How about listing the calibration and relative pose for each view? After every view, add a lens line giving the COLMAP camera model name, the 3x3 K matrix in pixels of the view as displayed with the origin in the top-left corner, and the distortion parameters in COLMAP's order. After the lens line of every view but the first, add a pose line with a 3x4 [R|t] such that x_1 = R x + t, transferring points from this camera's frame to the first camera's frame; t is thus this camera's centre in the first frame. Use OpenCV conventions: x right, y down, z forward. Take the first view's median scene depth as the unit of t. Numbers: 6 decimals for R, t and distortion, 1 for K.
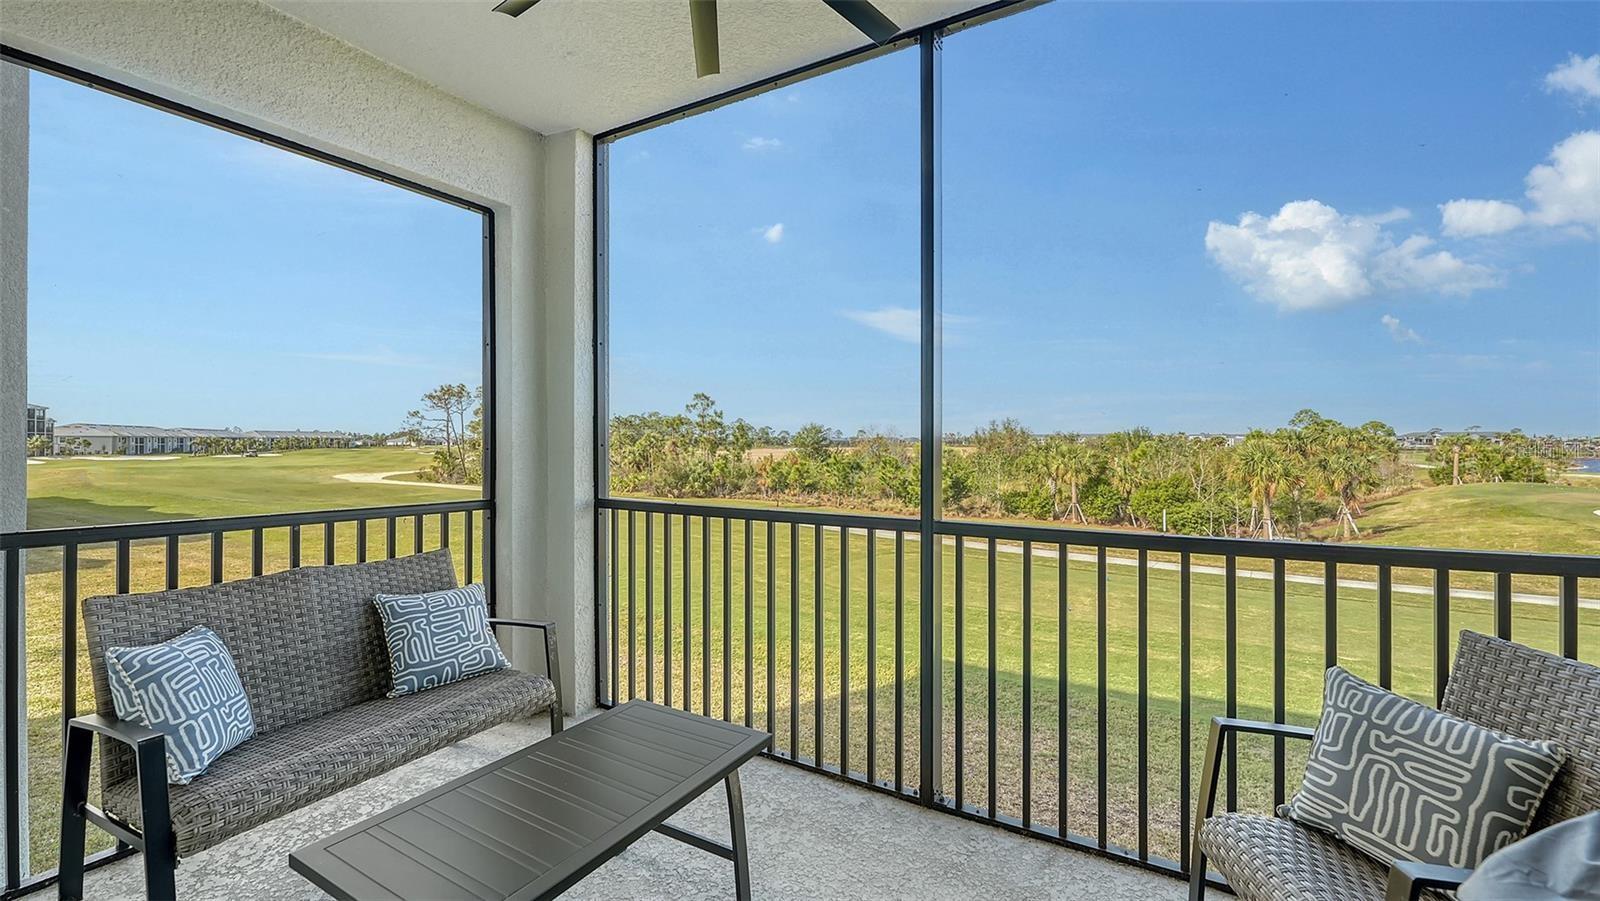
lens RADIAL K [[669.2, 0, 801.8], [0, 669.2, 441.9], [0, 0, 1]] dist [-0.009185, -0.000875]
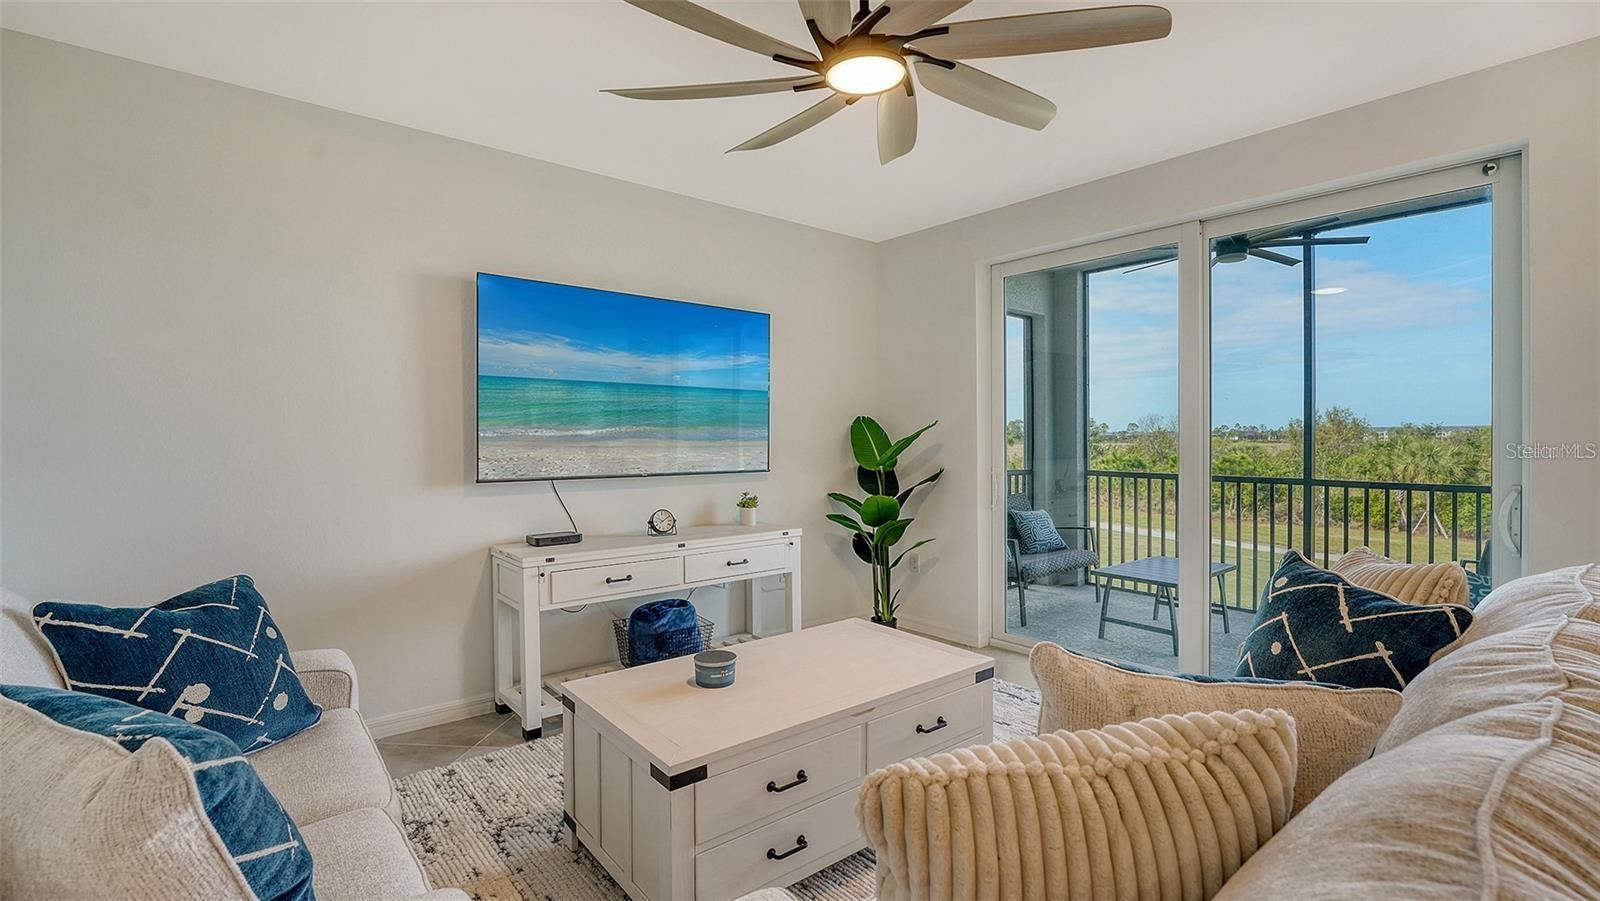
lens RADIAL K [[714.1, 0, 789.8], [0, 714.1, 446.7], [0, 0, 1]] dist [-0.015303, -0.000734]
pose [[0.938232, 0.003312, -0.345991, -0.116622], [0.001442, 0.999908, 0.013481, -0.002218], [0.346004, -0.013148, 0.938141, -0.332591]]
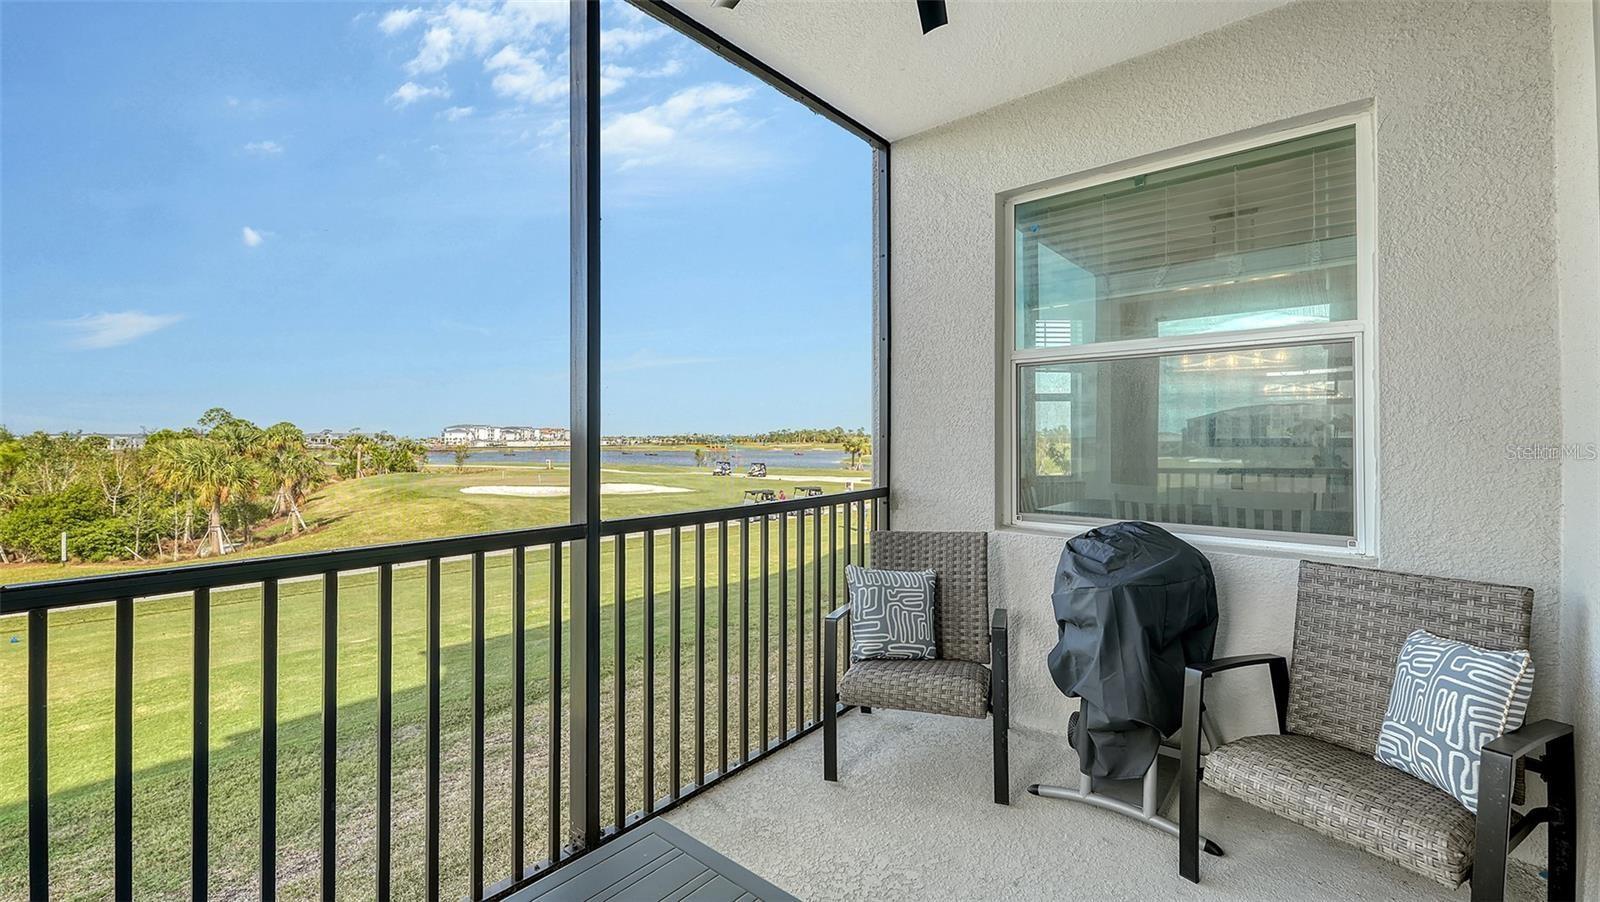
lens RADIAL K [[664.9, 0, 809.3], [0, 664.9, 439.9], [0, 0, 1]] dist [-0.019168, -0.000360]
pose [[0.166016, -0.004596, 0.986112, -0.135917], [0.008234, 0.999961, 0.003274, 0.001891], [-0.986089, 0.007576, 0.166047, 0.126259]]
